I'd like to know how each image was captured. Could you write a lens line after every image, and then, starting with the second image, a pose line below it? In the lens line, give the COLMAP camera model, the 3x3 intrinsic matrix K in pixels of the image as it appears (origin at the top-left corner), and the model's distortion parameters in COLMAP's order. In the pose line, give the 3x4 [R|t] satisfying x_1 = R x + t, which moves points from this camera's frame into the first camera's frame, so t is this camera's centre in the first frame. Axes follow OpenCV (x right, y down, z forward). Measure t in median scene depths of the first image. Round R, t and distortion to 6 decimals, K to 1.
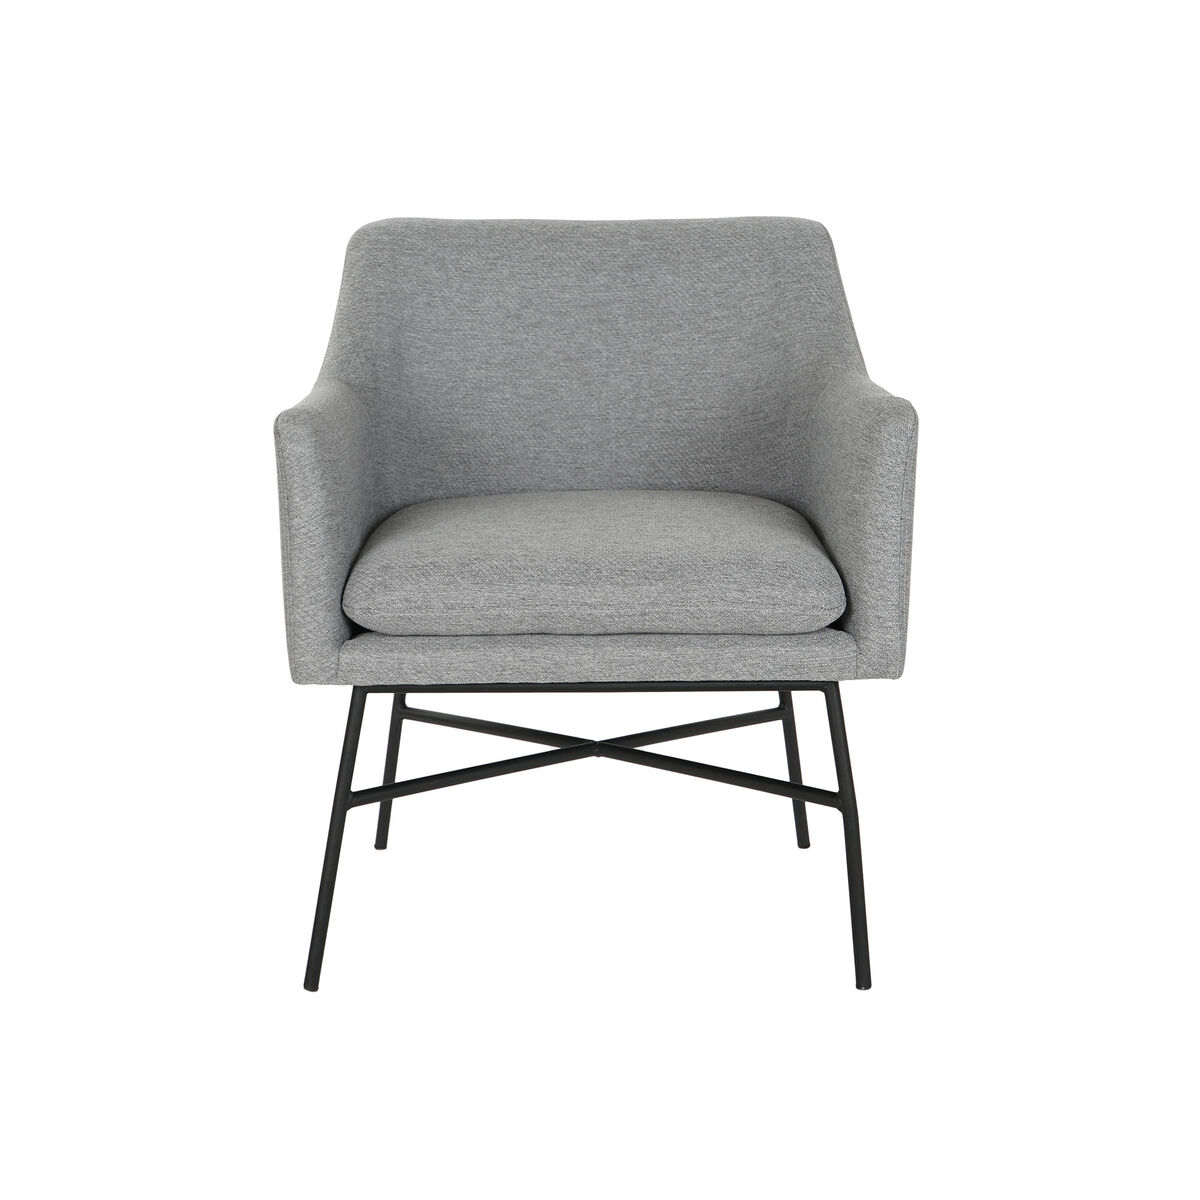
lens RADIAL K [[2135.5, 0, 600.0], [0, 2135.5, 600.0], [0, 0, 1]] dist [0.045214, -0.015236]
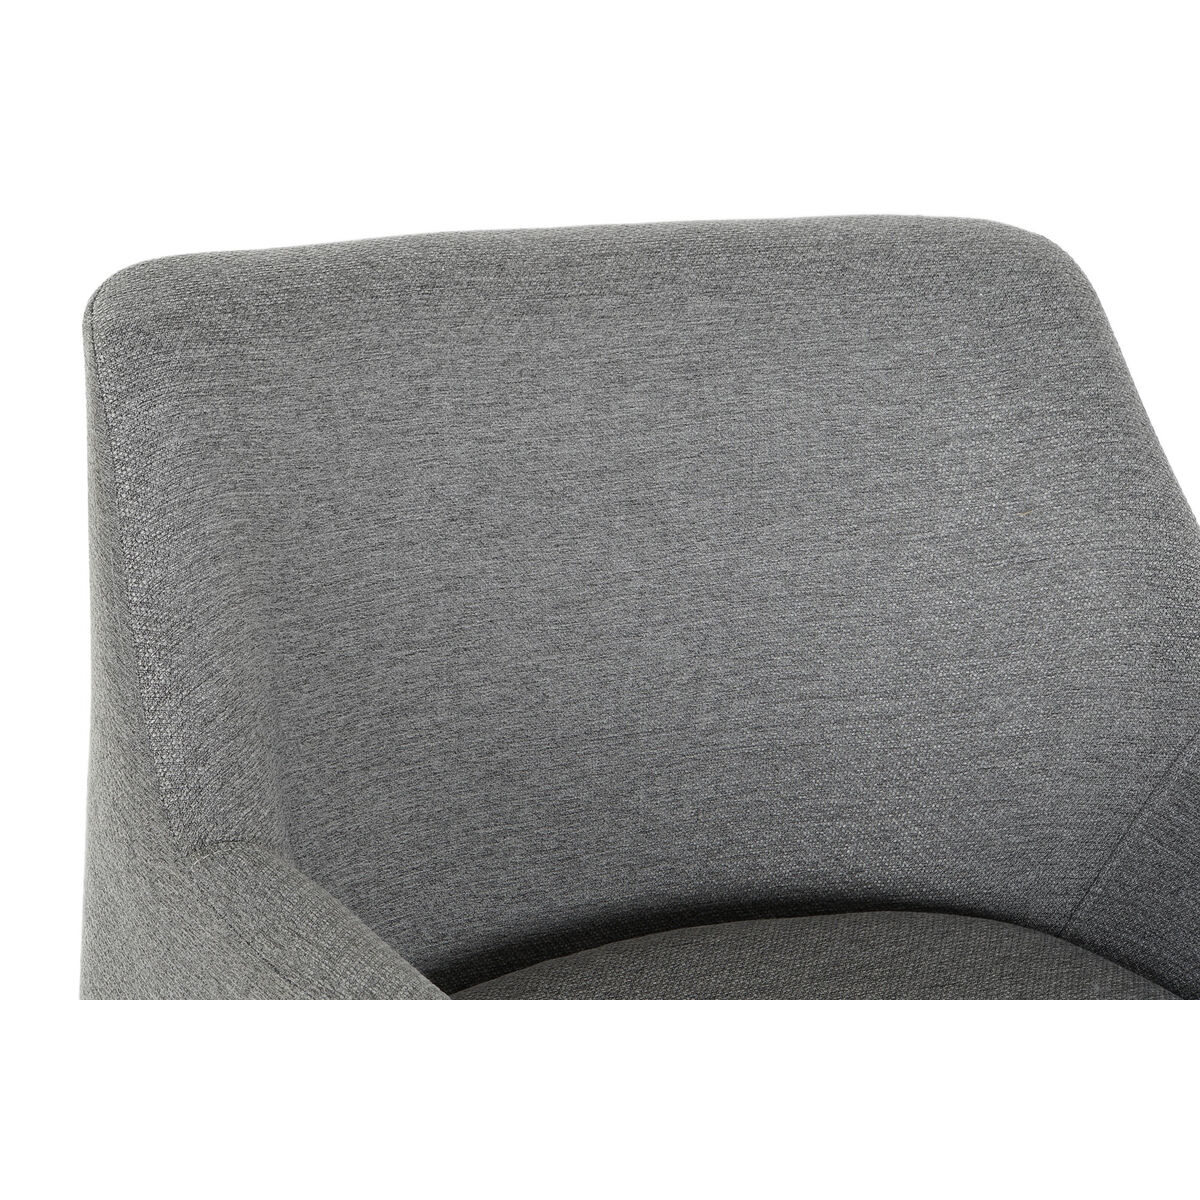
lens RADIAL K [[3463.3, 0, 597.1], [0, 3463.3, 536.0], [0, 0, 1]] dist [0.323273, 1.333680]
pose [[0.800828, -0.096809, 0.591018, -0.396651], [-0.036538, 0.977113, 0.209560, -0.264349], [-0.597779, -0.189416, 0.778962, 0.496431]]
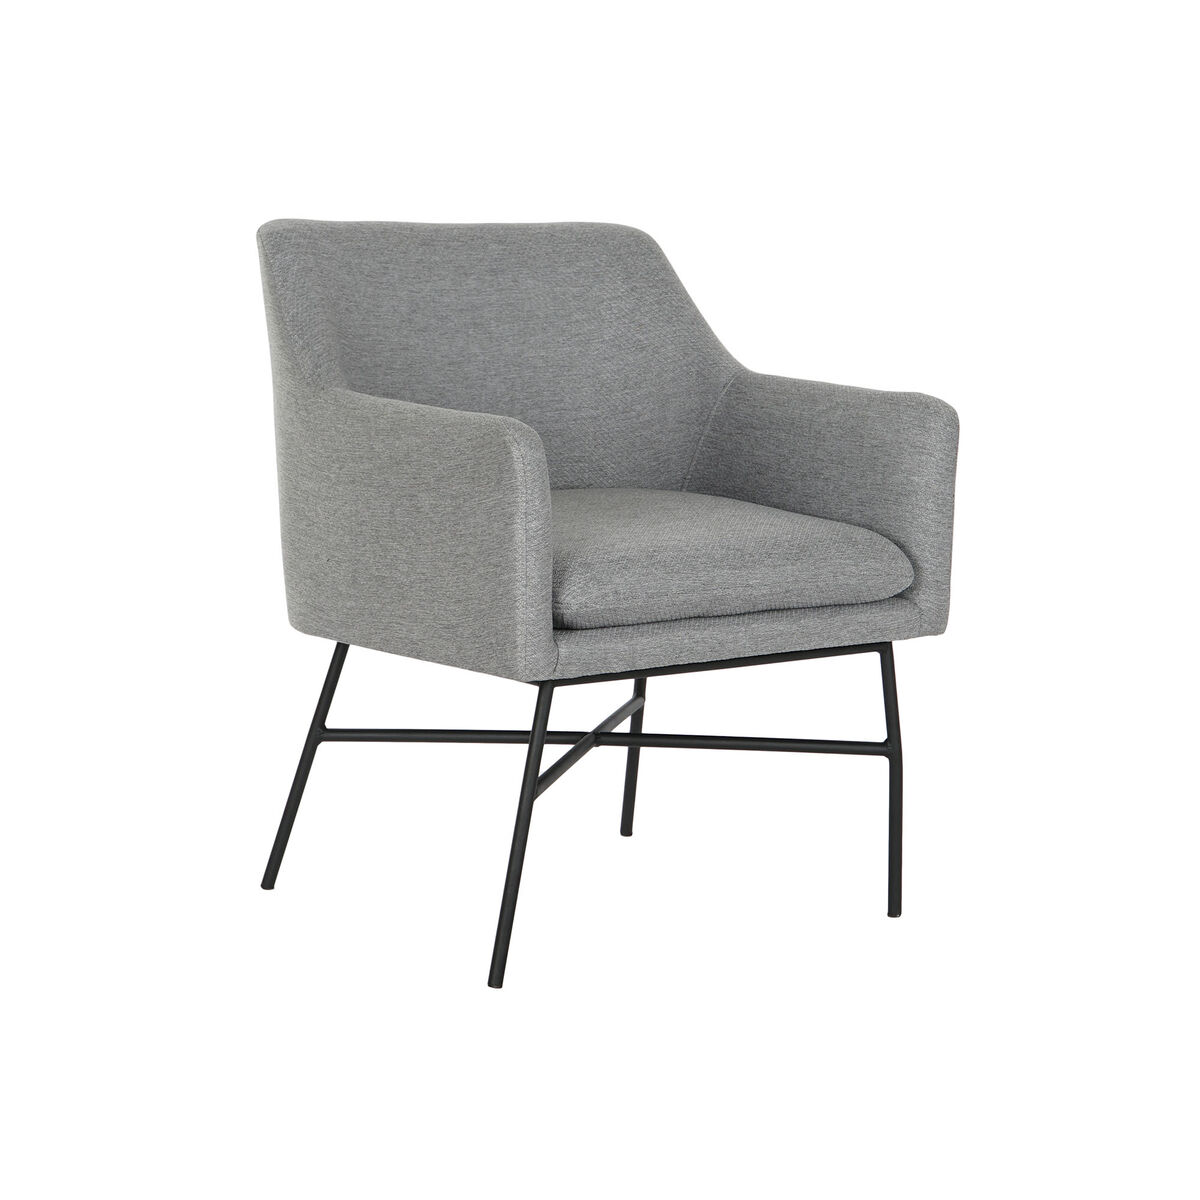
lens RADIAL K [[3114.4, 0, 600.0], [0, 3114.4, 600.0], [0, 0, 1]] dist [0.063371, 0.530557]
pose [[0.779490, -0.064203, 0.623116, -0.880099], [0.081185, 0.996698, 0.001137, 0.001088], [-0.621132, 0.049702, 0.782129, -0.173257]]
